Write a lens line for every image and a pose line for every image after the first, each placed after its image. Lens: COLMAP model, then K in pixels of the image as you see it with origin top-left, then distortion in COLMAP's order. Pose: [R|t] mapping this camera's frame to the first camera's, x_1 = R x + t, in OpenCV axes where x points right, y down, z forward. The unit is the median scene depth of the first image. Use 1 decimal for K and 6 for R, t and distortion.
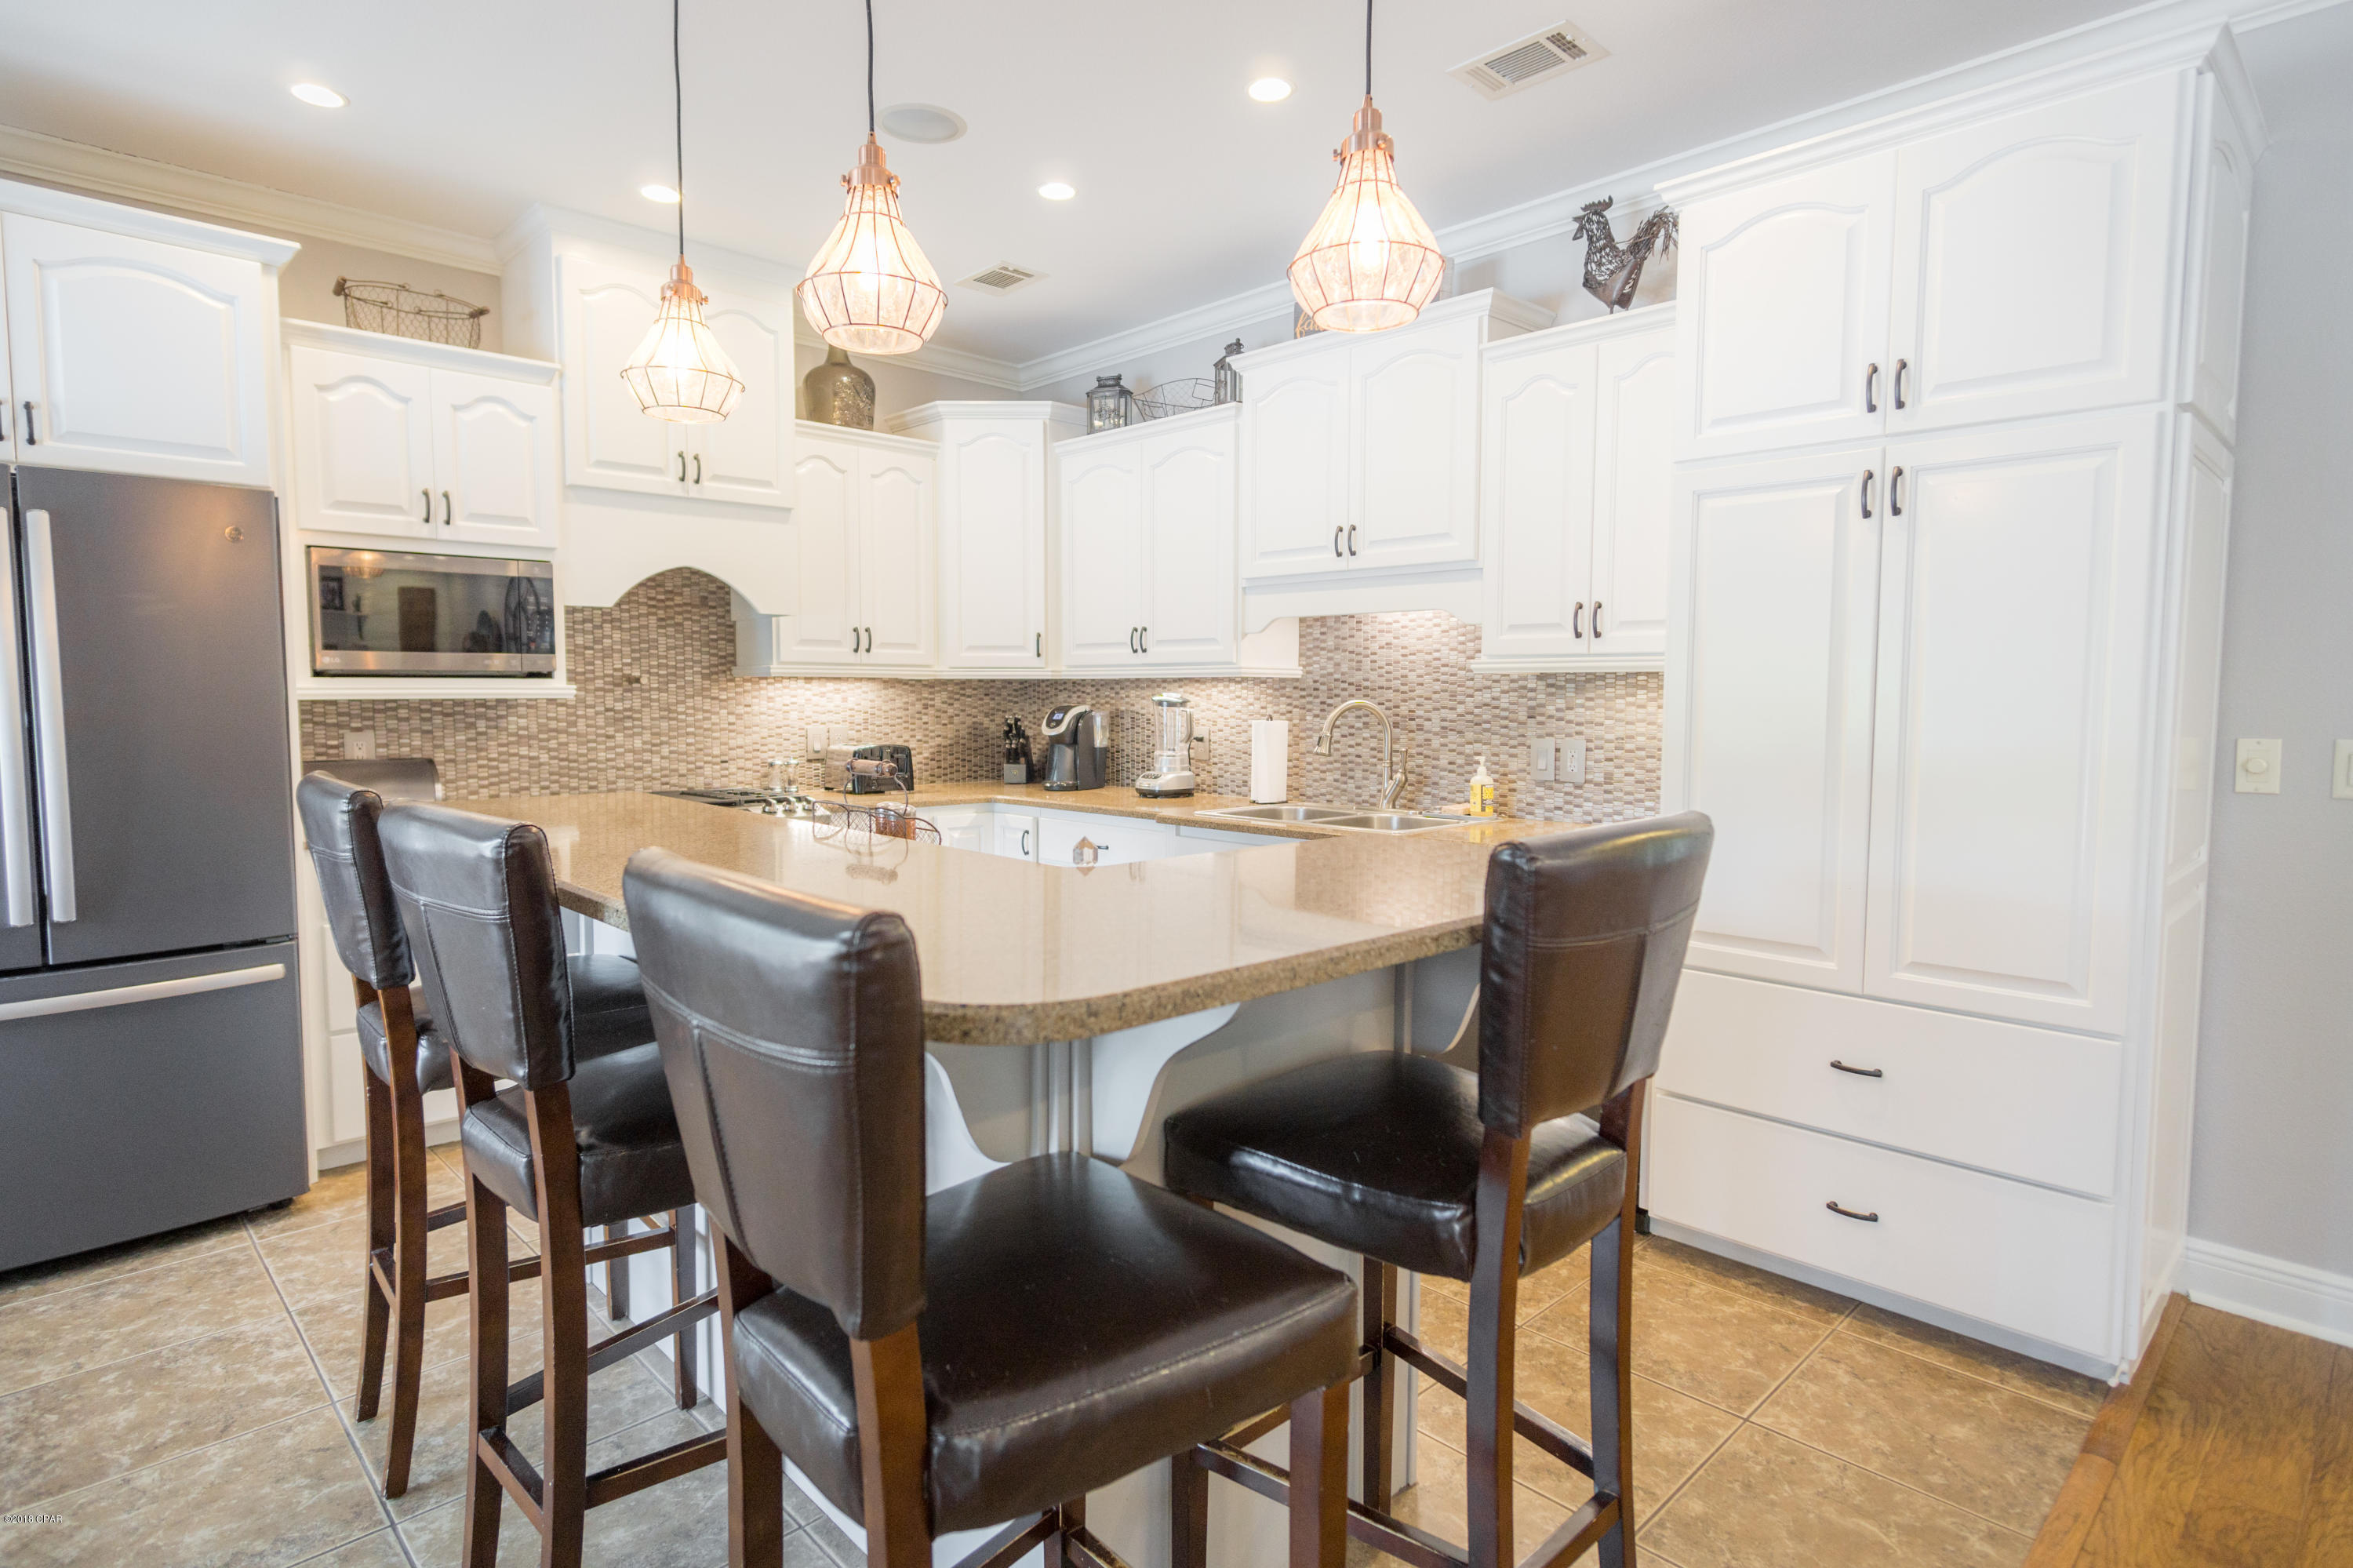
lens RADIAL K [[1229.7, 0, 1176.5], [0, 1229.7, 784.0], [0, 0, 1]] dist [-0.002459, -0.000752]
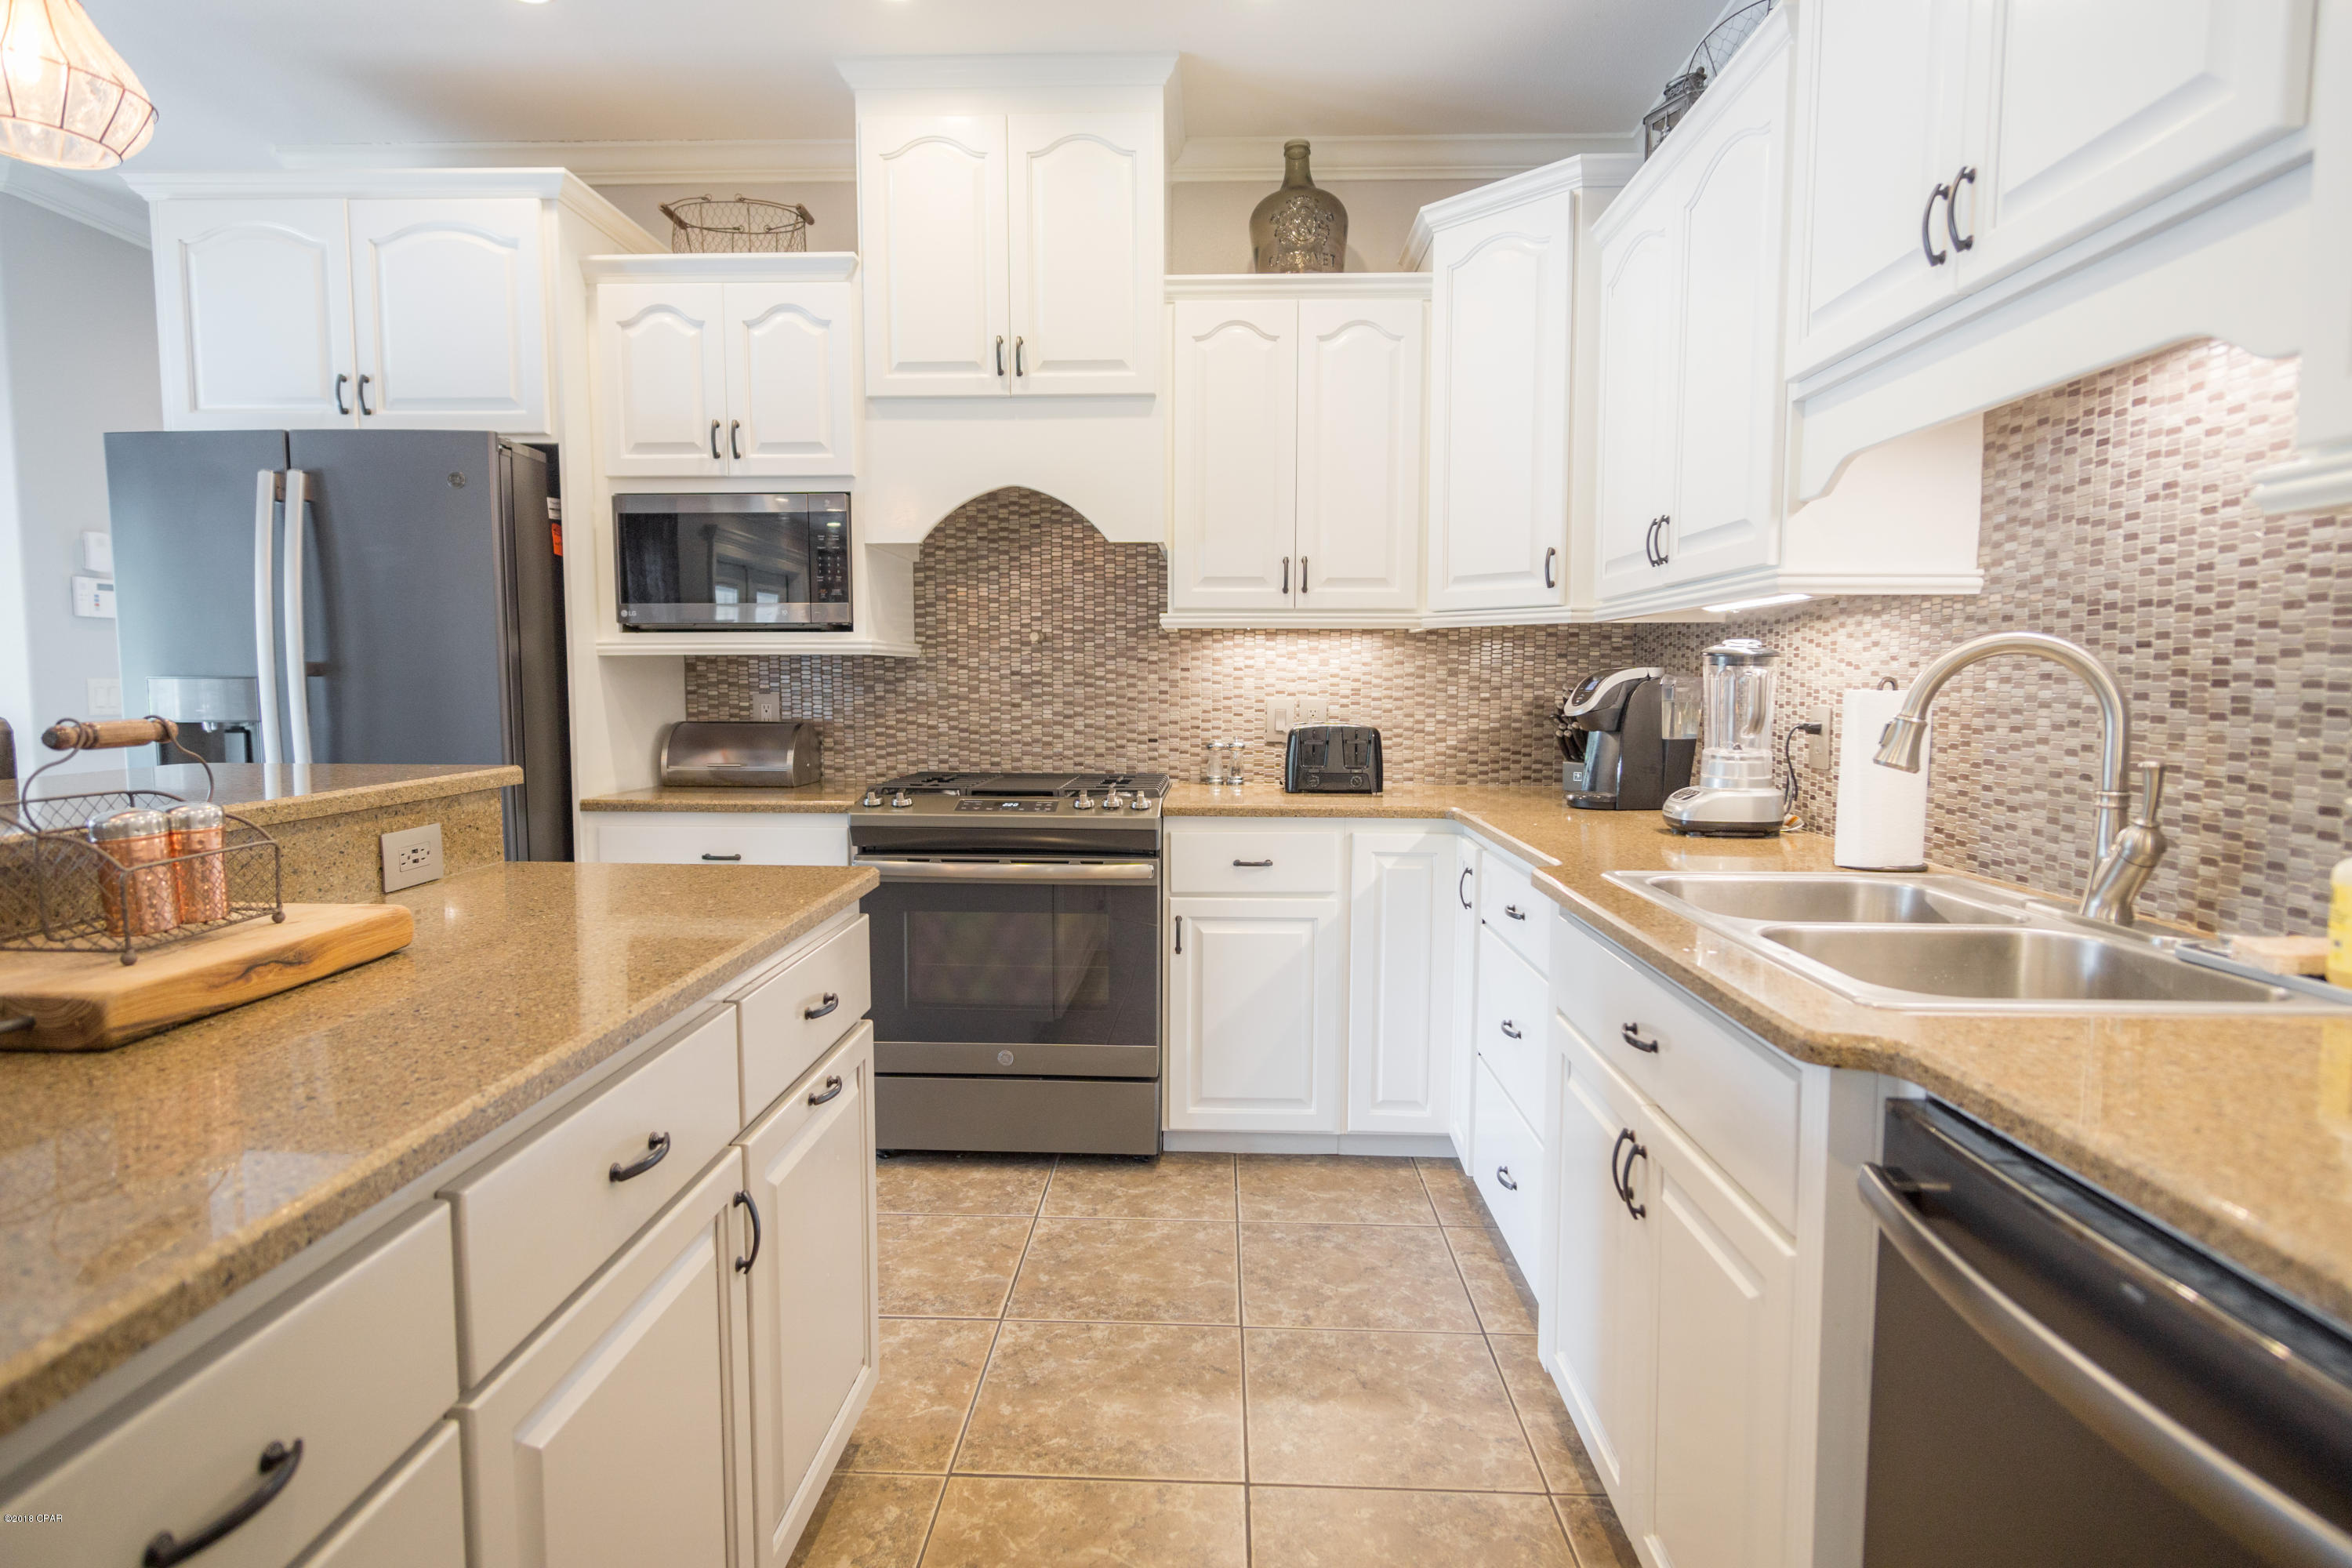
lens RADIAL K [[1229.1, 0, 1176.0], [0, 1229.1, 784.0], [0, 0, 1]] dist [-0.002459, -0.000752]
pose [[0.694851, 0.059368, -0.716699, 0.226721], [-0.053670, 0.998088, 0.030643, -0.016350], [0.717149, 0.017173, 0.696709, 0.497028]]
